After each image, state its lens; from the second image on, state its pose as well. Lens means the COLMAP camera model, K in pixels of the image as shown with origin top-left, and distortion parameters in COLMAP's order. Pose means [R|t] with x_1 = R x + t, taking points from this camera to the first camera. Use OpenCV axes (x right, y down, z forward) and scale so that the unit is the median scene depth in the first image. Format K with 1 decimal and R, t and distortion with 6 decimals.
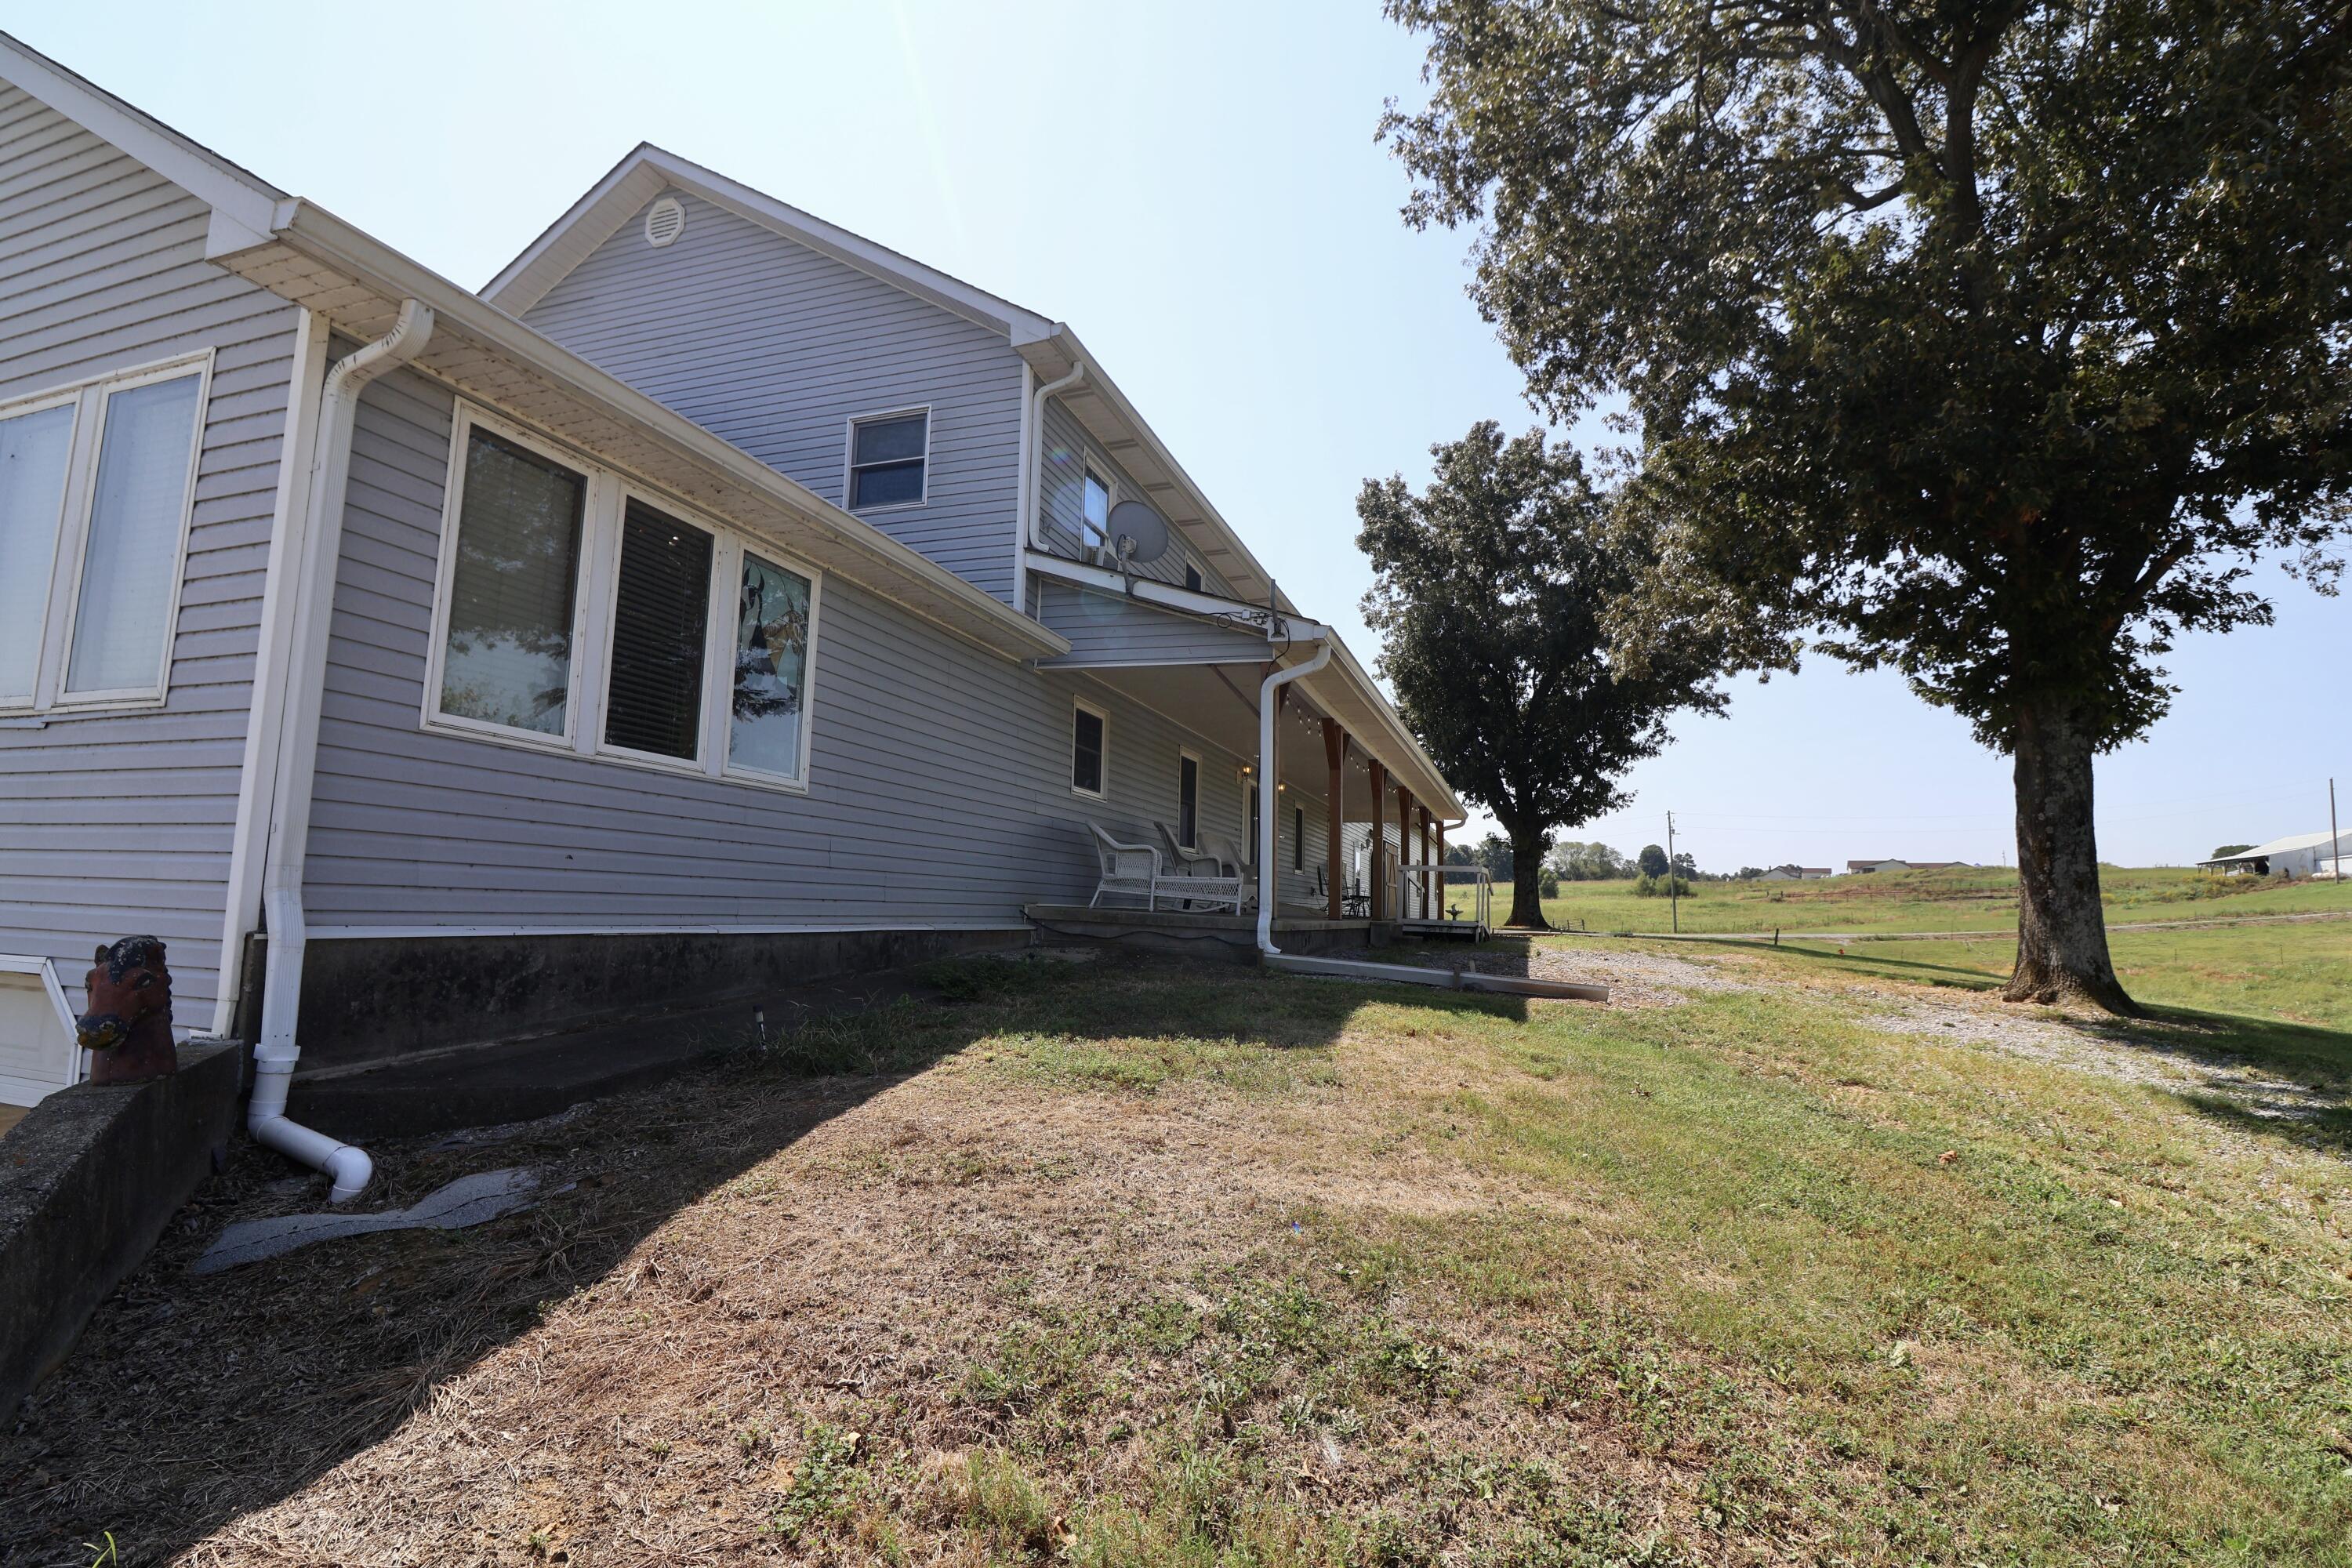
lens RADIAL K [[1073.4, 0, 1163.3], [0, 1073.4, 781.4], [0, 0, 1]] dist [-0.010241, -0.001285]
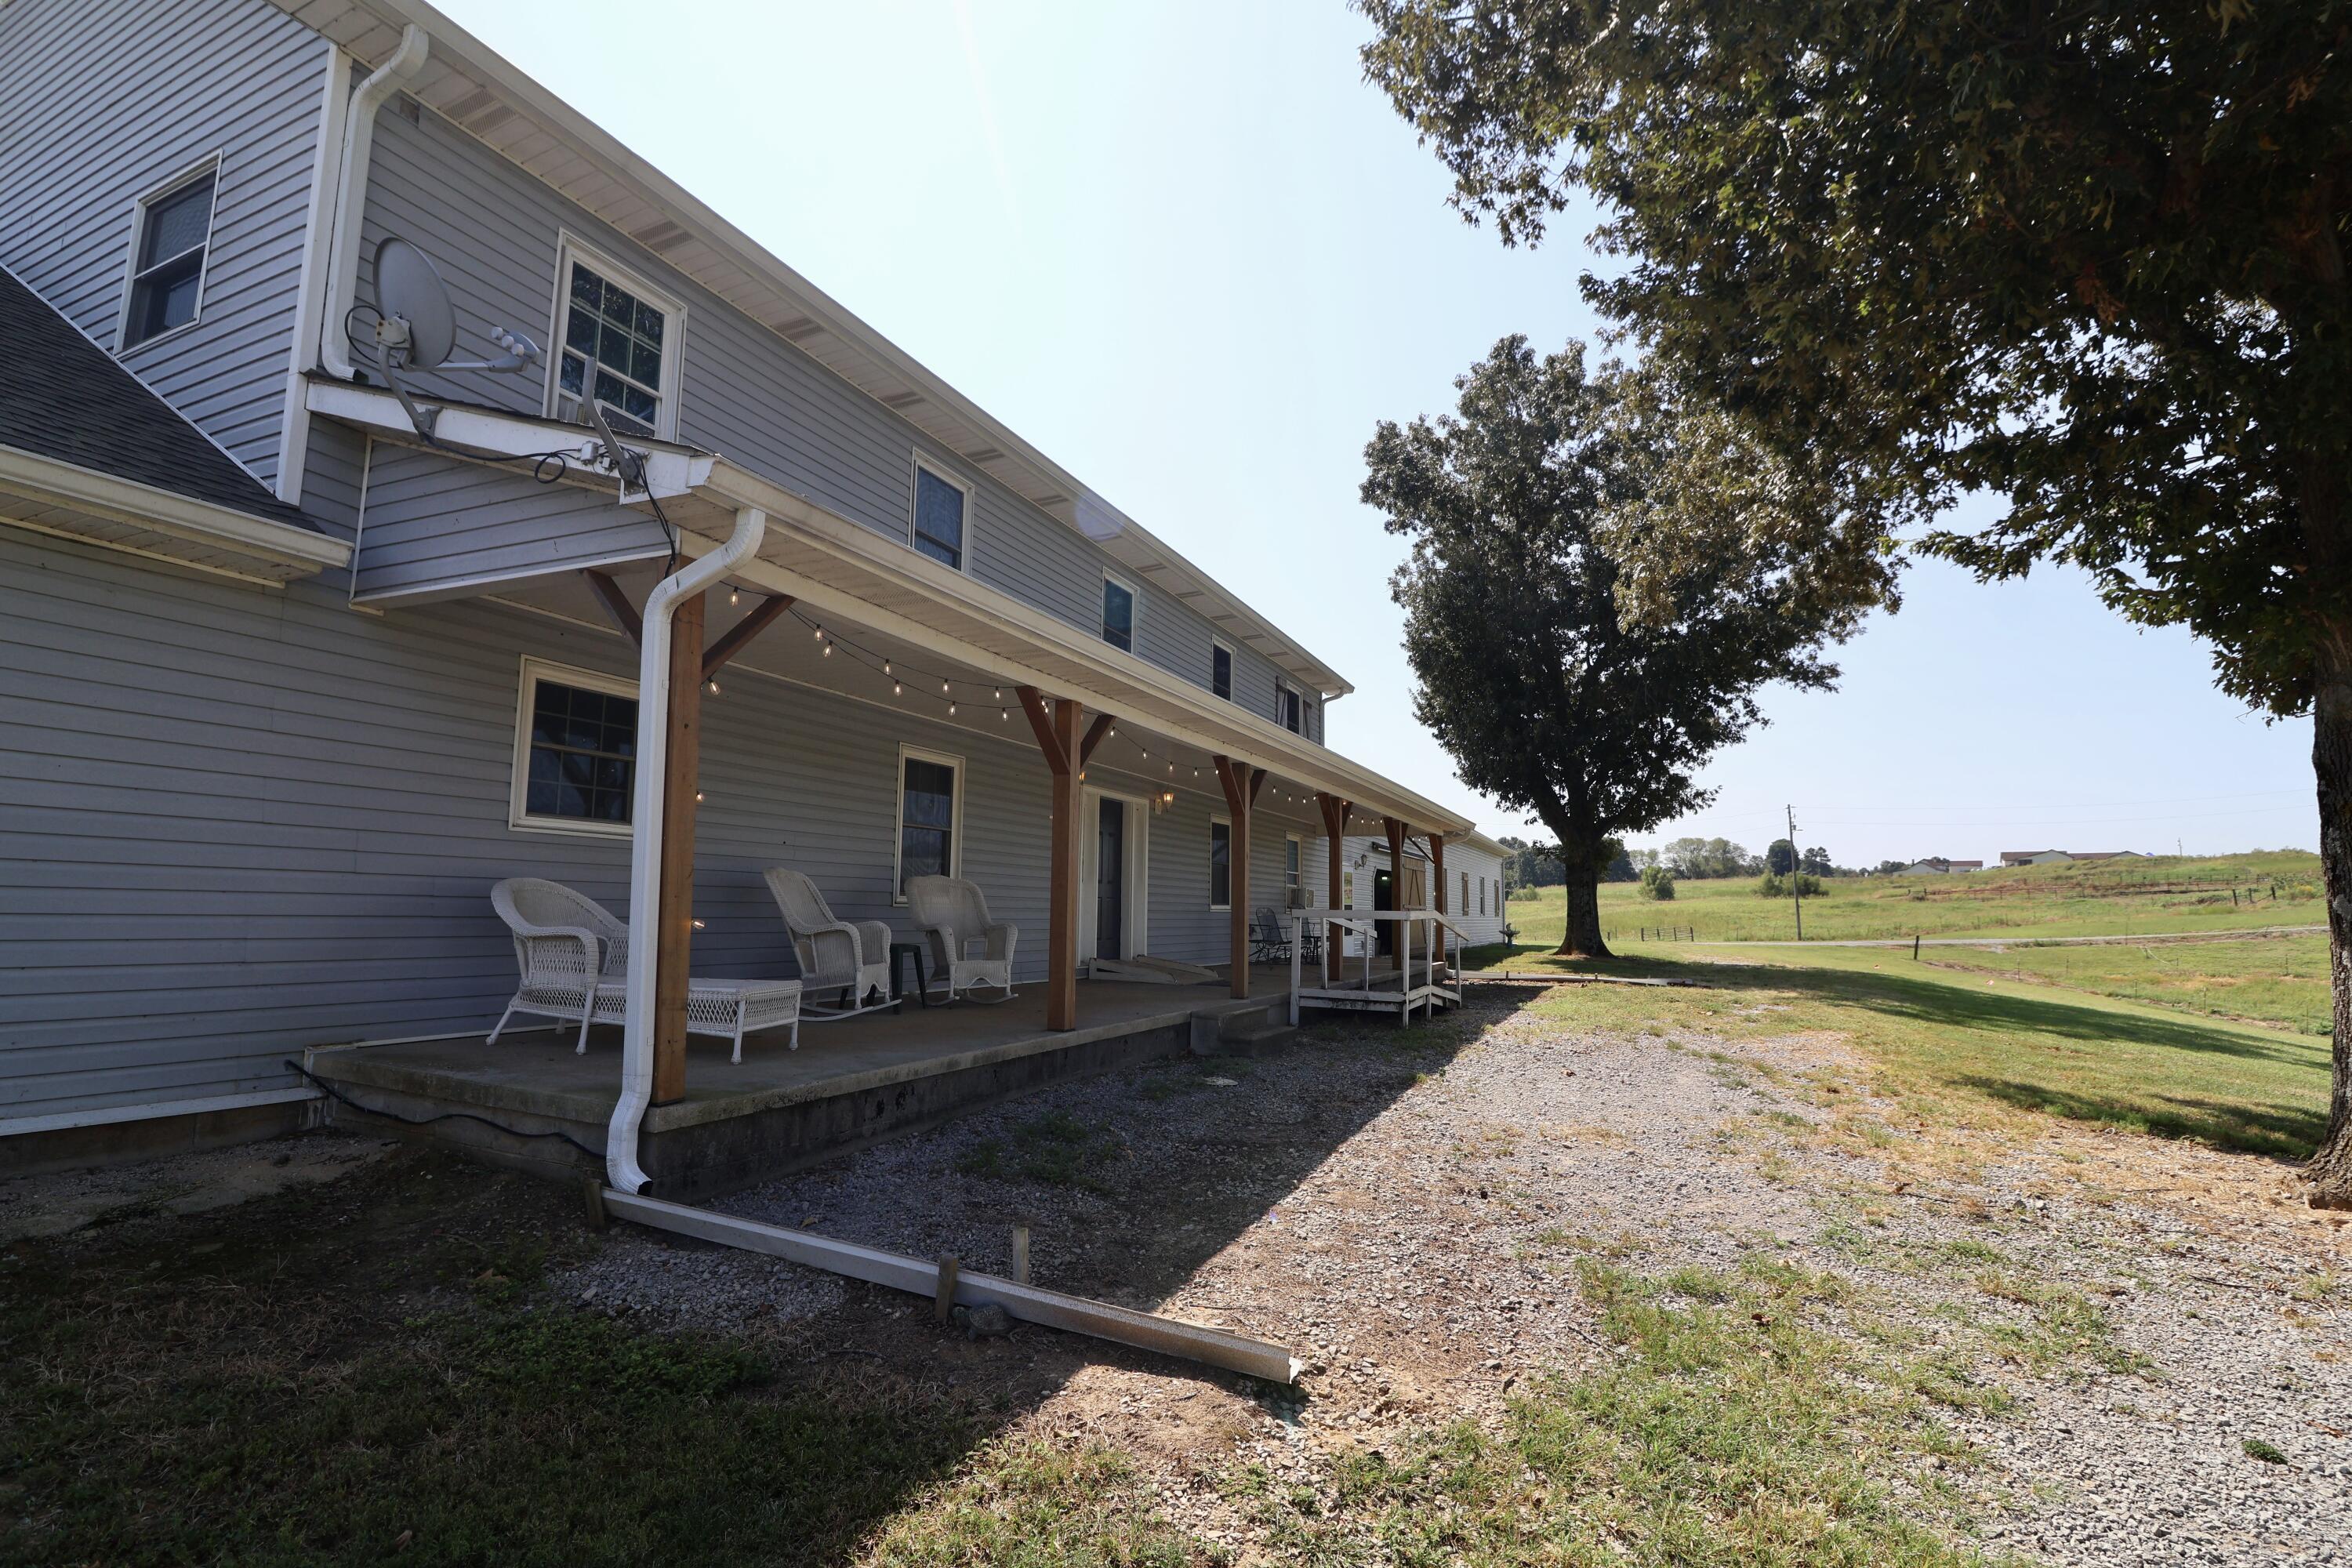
lens RADIAL K [[1073.4, 0, 1178.3], [0, 1073.4, 785.6], [0, 0, 1]] dist [-0.010241, -0.001285]
pose [[0.995983, -0.023744, -0.086336, 0.108793], [0.023777, 0.999717, -0.000645, -0.001134], [0.086327, -0.001410, 0.996266, 0.164426]]
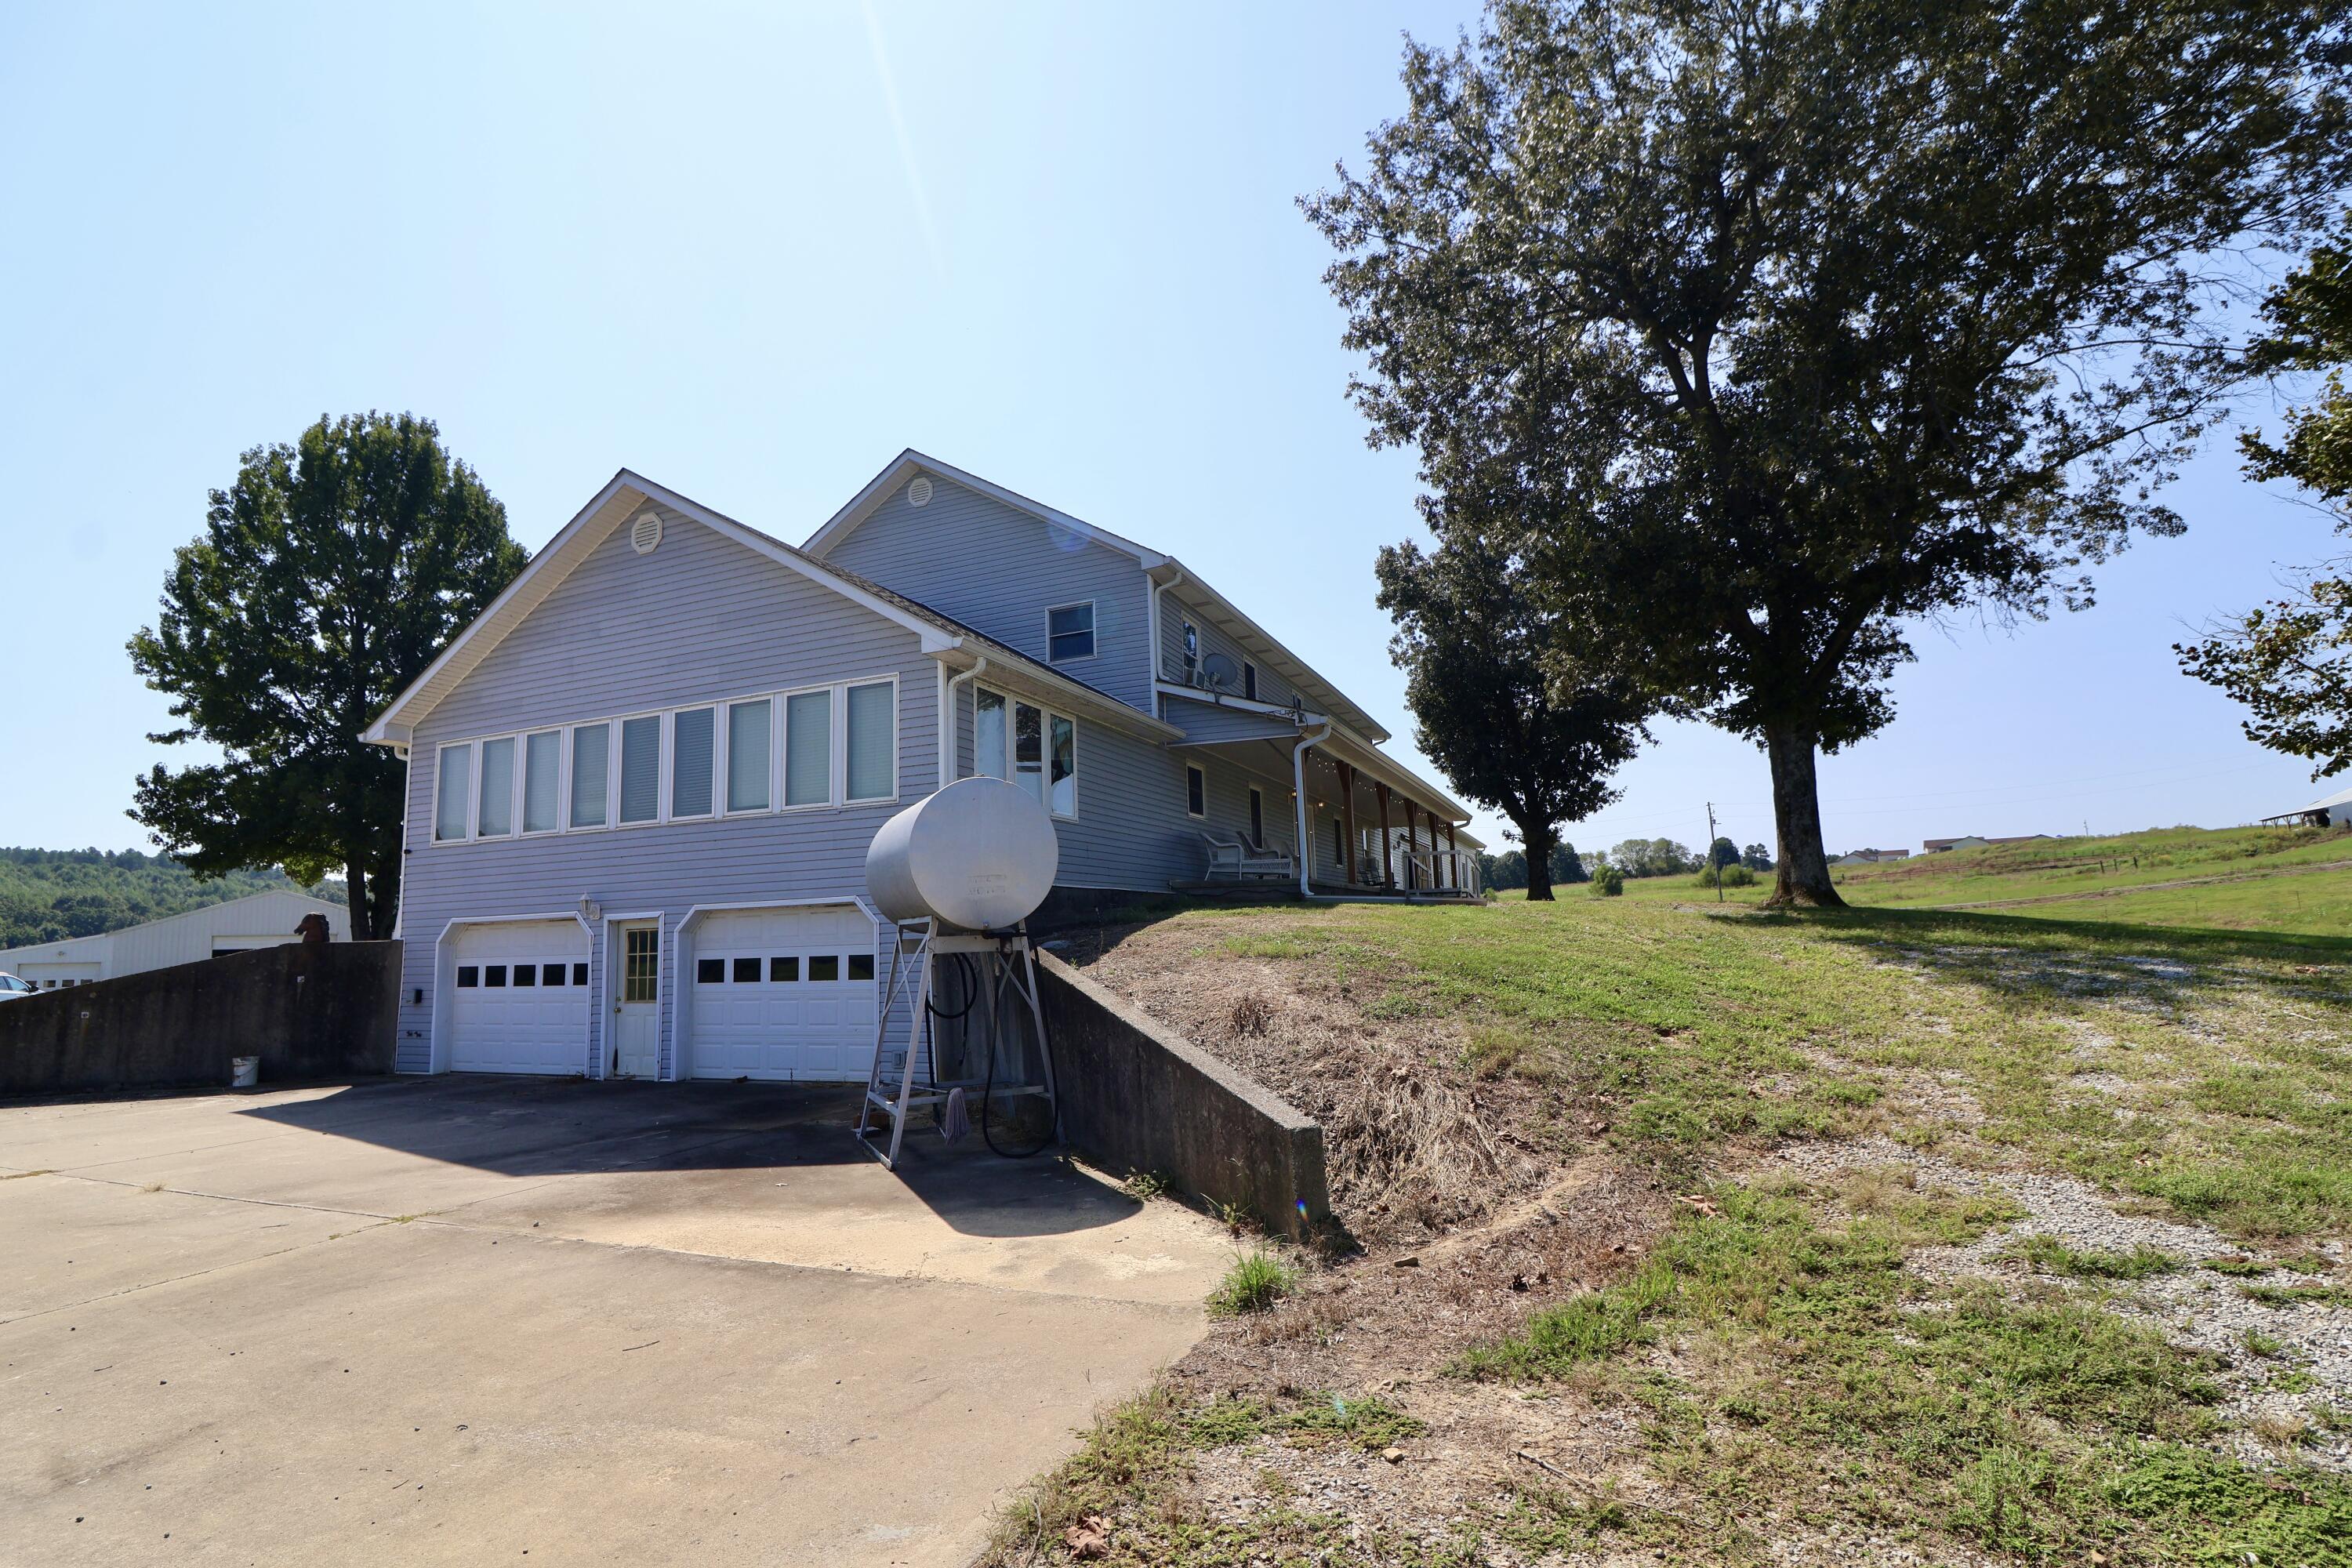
lens RADIAL K [[1073.4, 0, 1161.0], [0, 1073.4, 782.6], [0, 0, 1]] dist [-0.010241, -0.001285]
pose [[0.996119, -0.066663, -0.057473, -0.009562], [0.065280, 0.997538, -0.025621, -0.000587], [0.059040, 0.021770, 0.998018, -0.245657]]
